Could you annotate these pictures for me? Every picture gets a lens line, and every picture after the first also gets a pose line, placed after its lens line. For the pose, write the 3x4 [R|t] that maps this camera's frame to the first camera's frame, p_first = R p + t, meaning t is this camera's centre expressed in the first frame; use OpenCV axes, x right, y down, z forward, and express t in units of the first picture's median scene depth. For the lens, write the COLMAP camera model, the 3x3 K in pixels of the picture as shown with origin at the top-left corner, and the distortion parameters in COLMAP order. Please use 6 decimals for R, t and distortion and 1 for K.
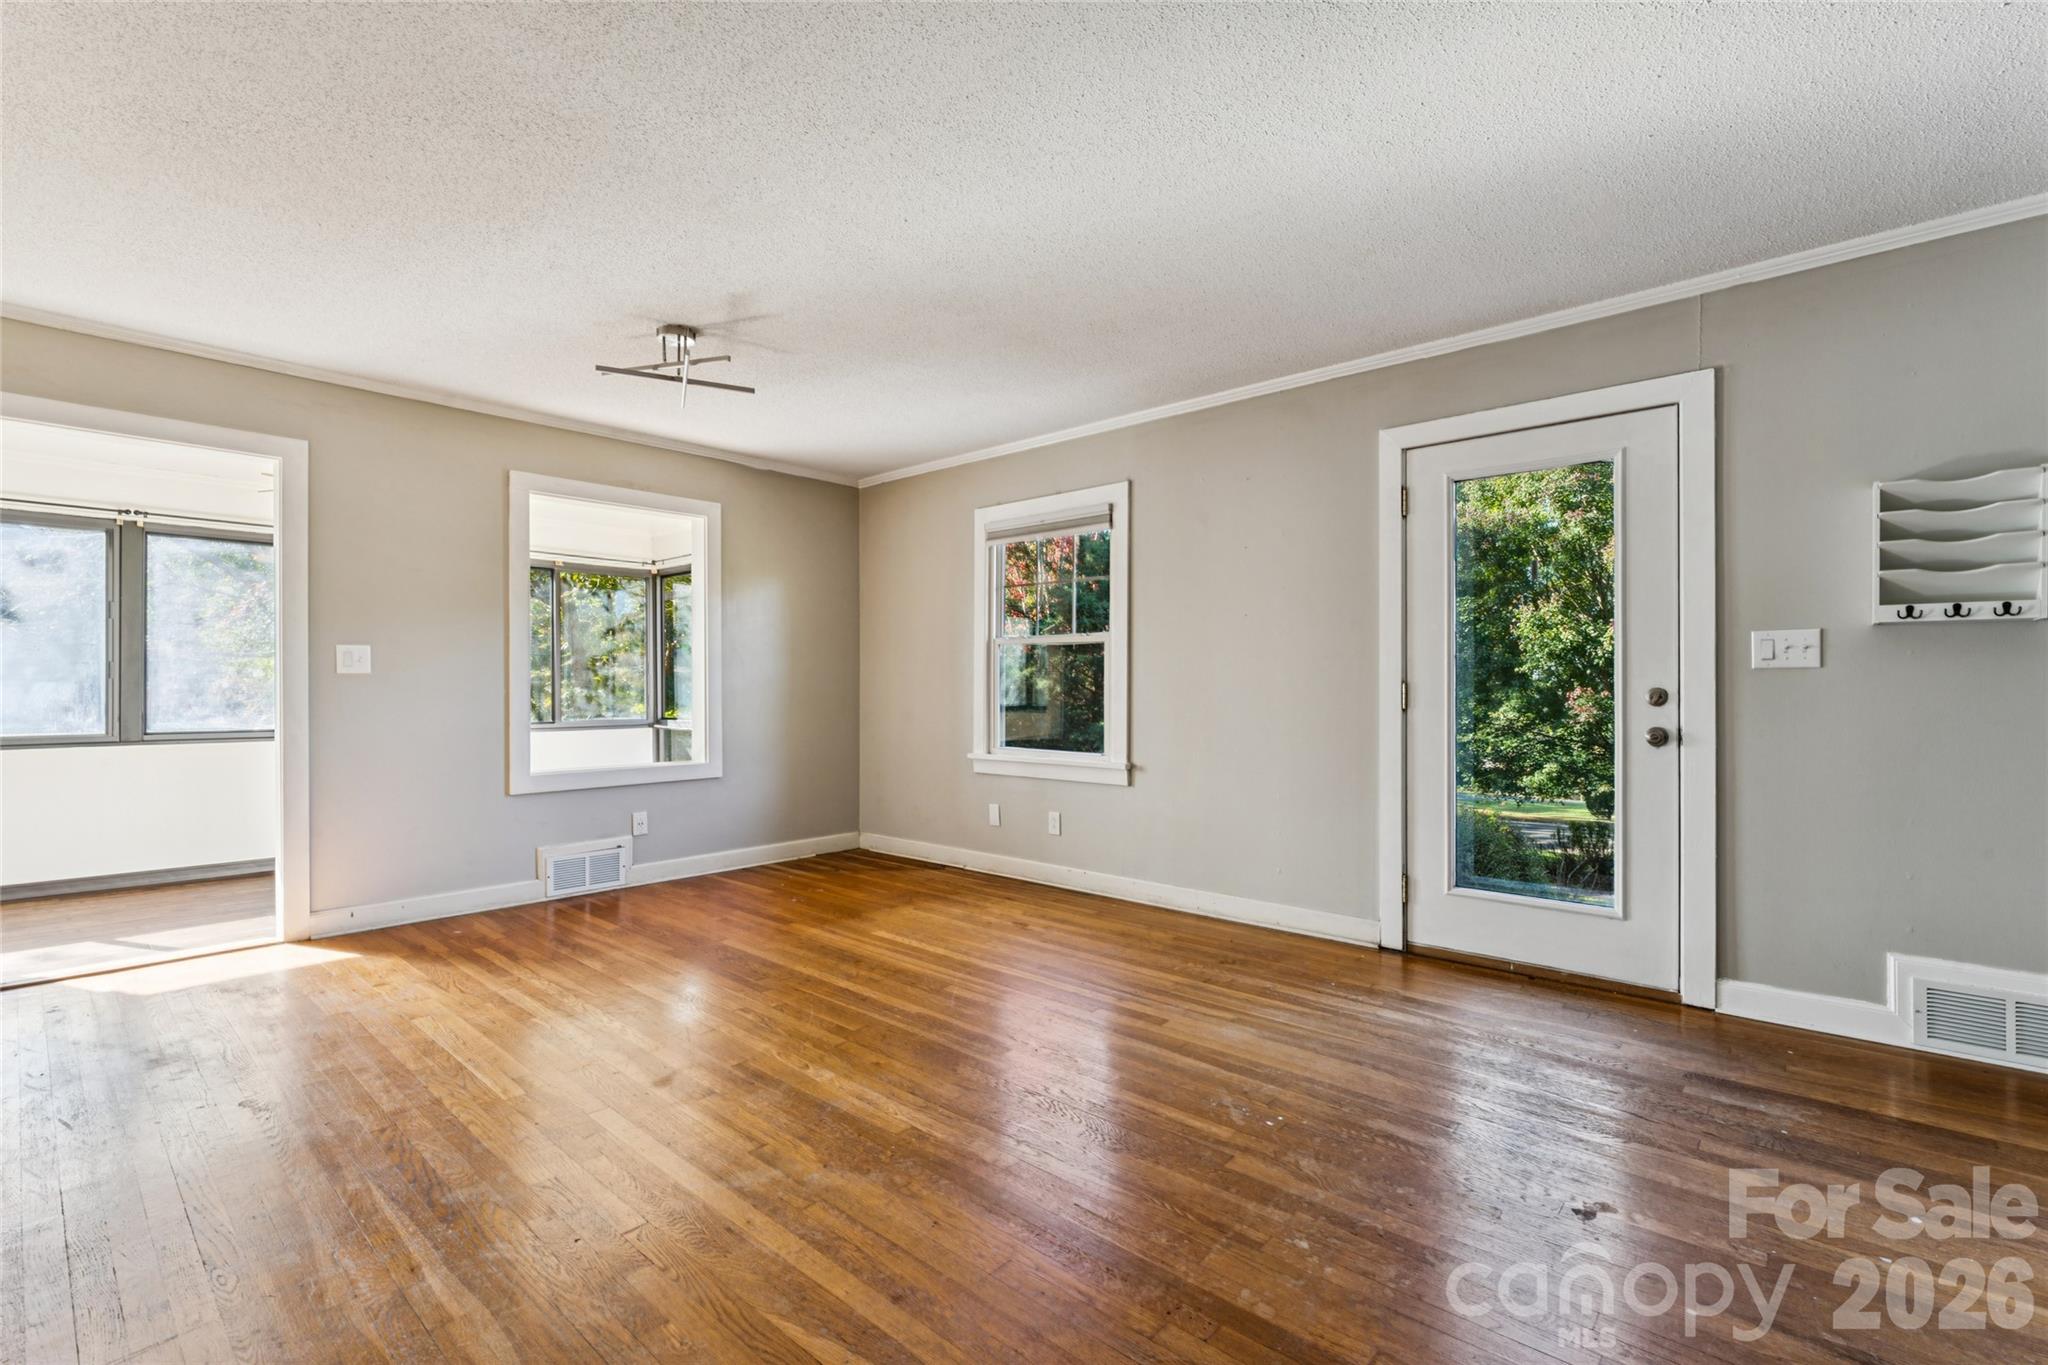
lens RADIAL K [[920.6, 0, 1015.5], [0, 920.6, 678.9], [0, 0, 1]] dist [-0.003172, -0.000475]
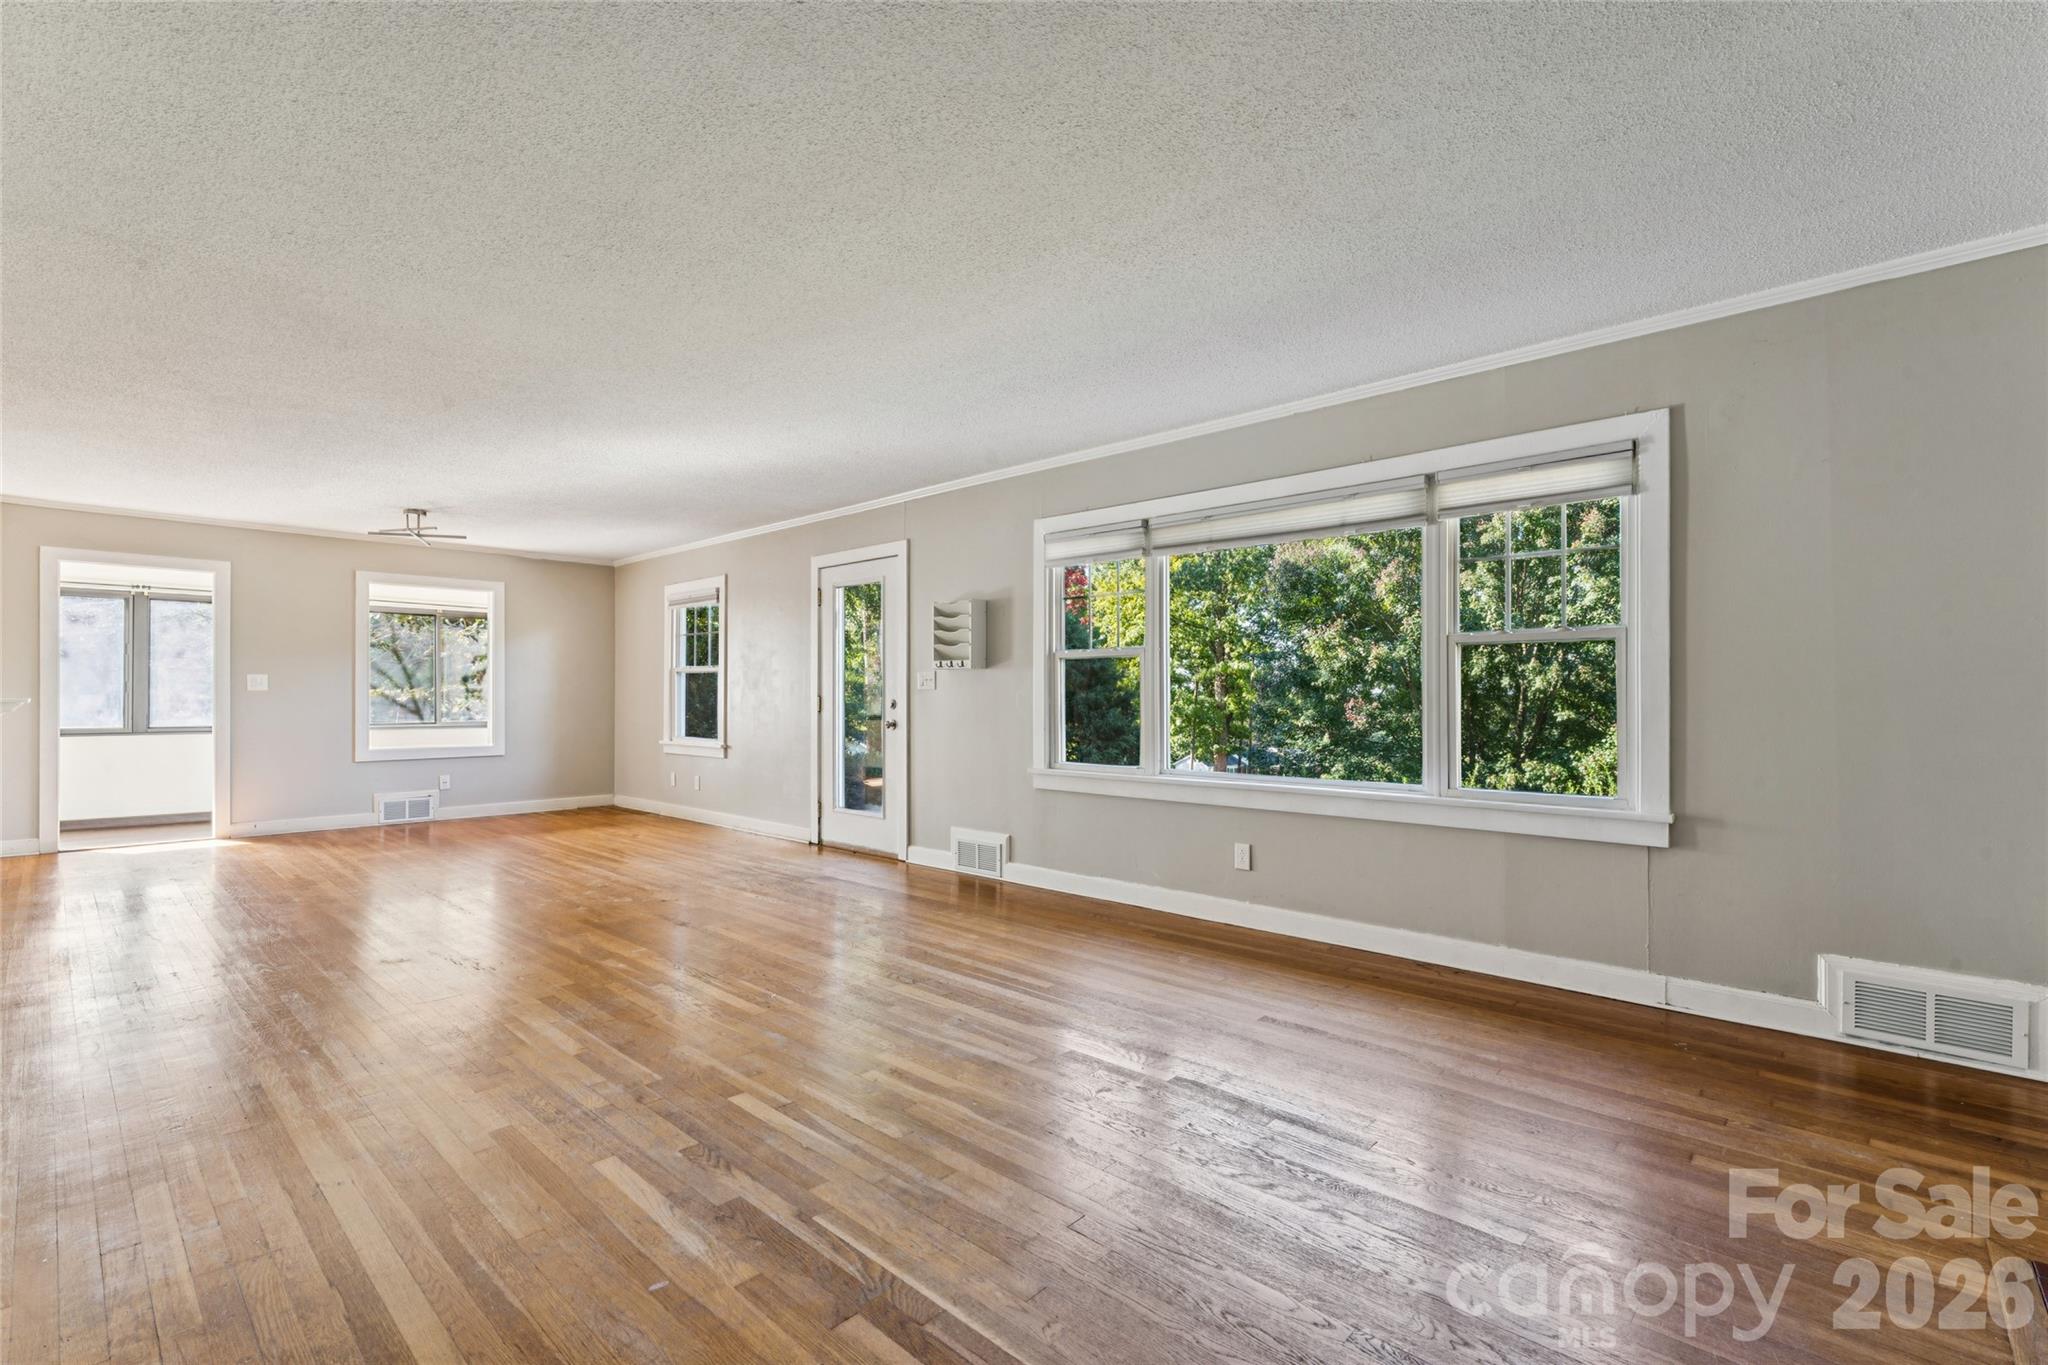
lens RADIAL K [[909.1, 0, 1018.3], [0, 909.1, 693.2], [0, 0, 1]] dist [-0.008884, -0.000556]
pose [[0.999960, 0.001241, -0.008869, 0.912508], [-0.001205, 0.999991, 0.004091, -0.011671], [0.008874, -0.004080, 0.999952, -0.870128]]
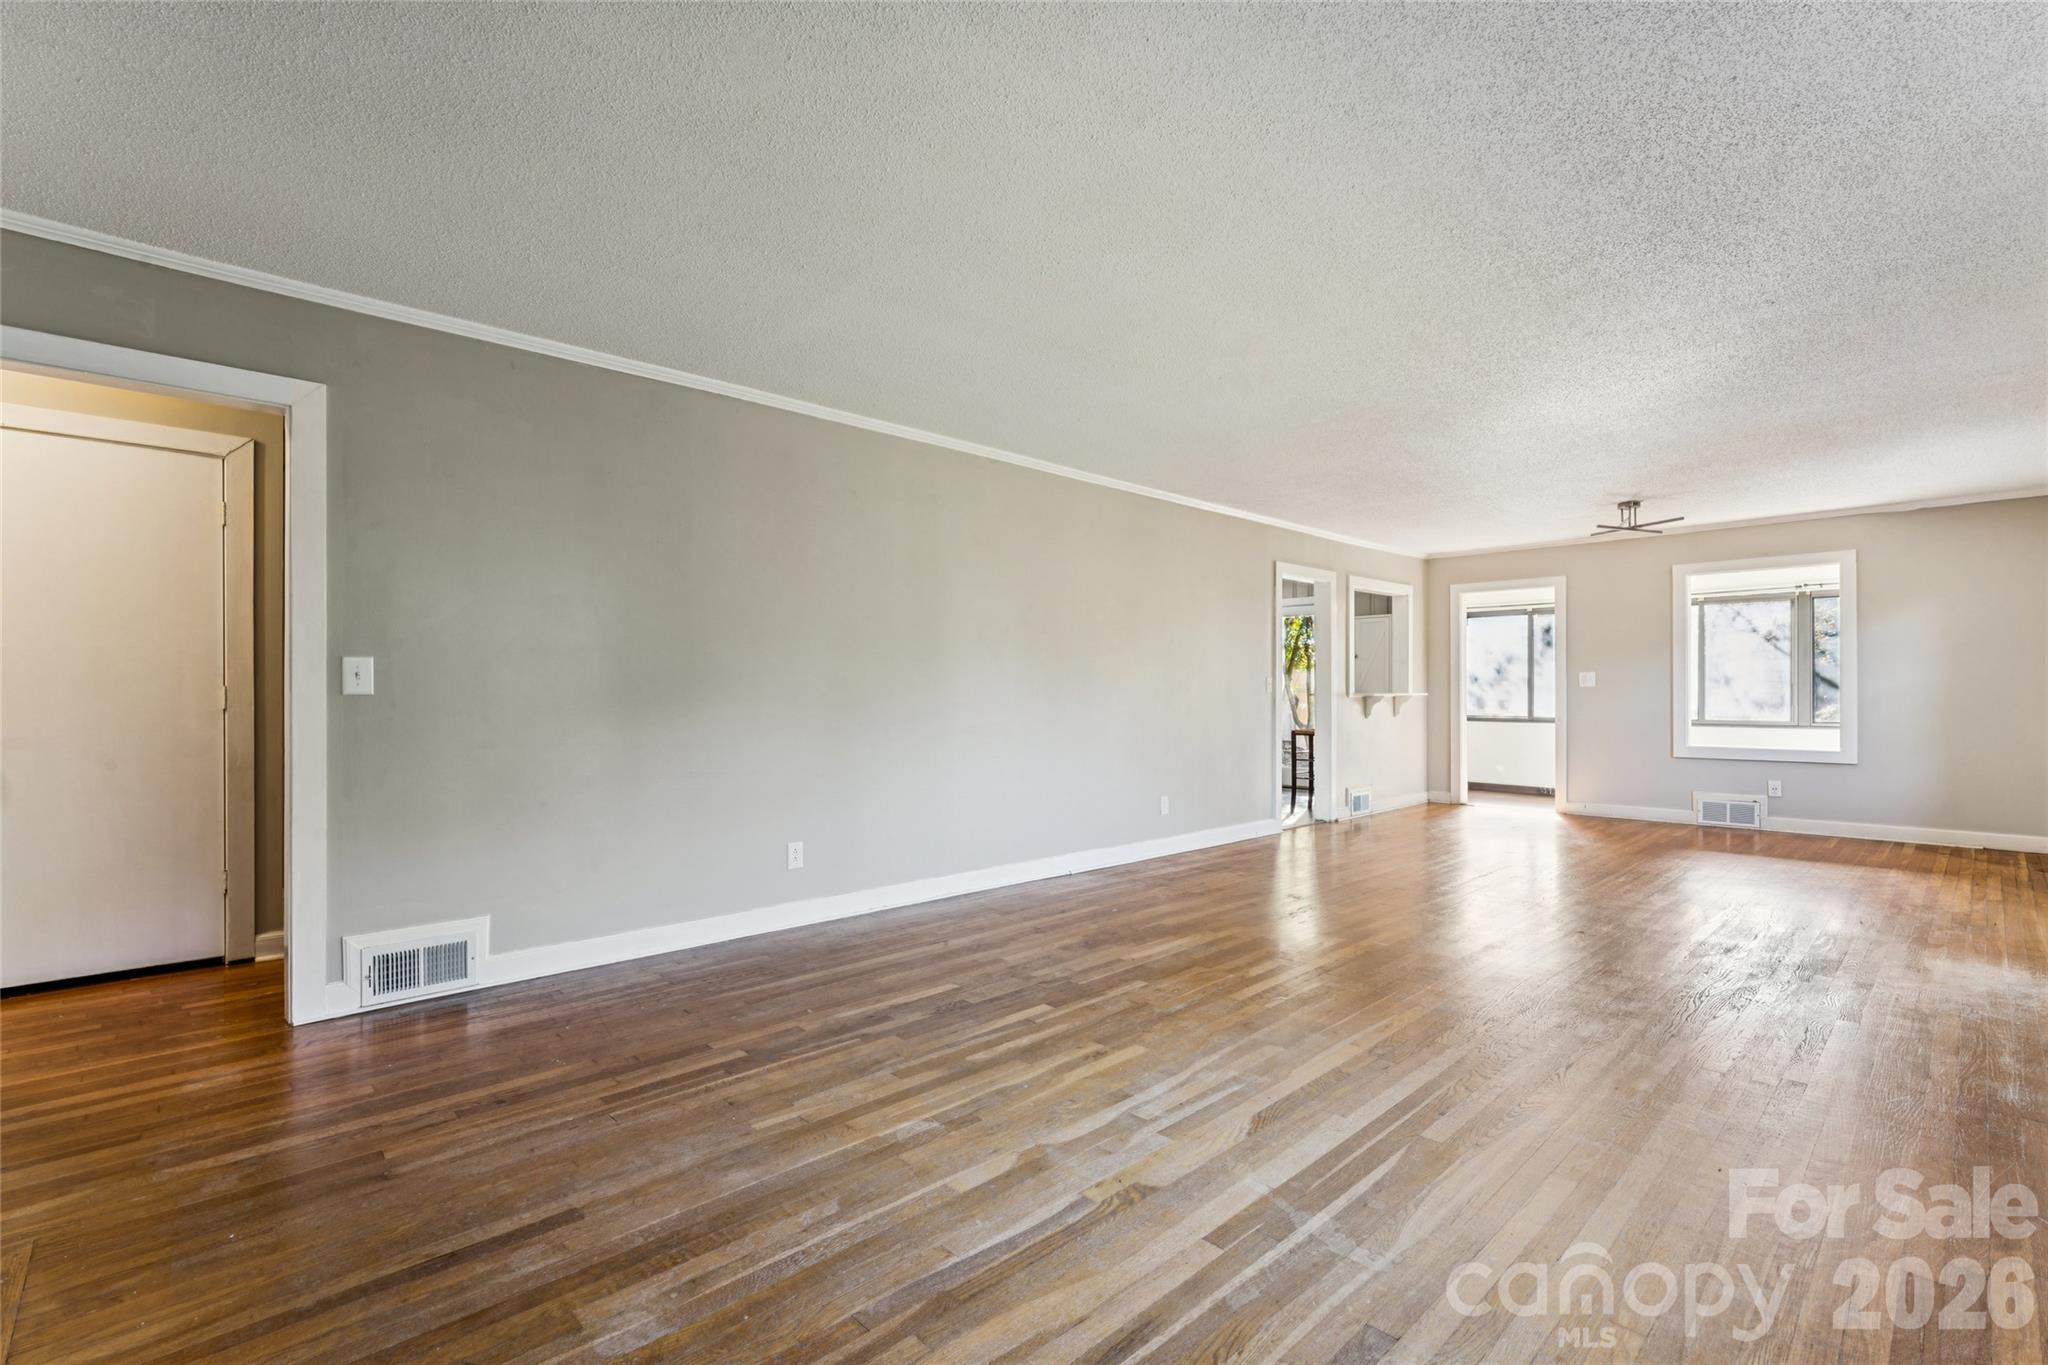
lens RADIAL K [[923.2, 0, 1024.0], [0, 923.2, 682.5], [0, 0, 1]] dist [-0.000762, -0.000083]
pose [[-0.066332, -0.008240, -0.997764, 1.624987], [0.007268, 0.999935, -0.008741, -0.006055], [0.997771, -0.007832, -0.066268, -0.101813]]
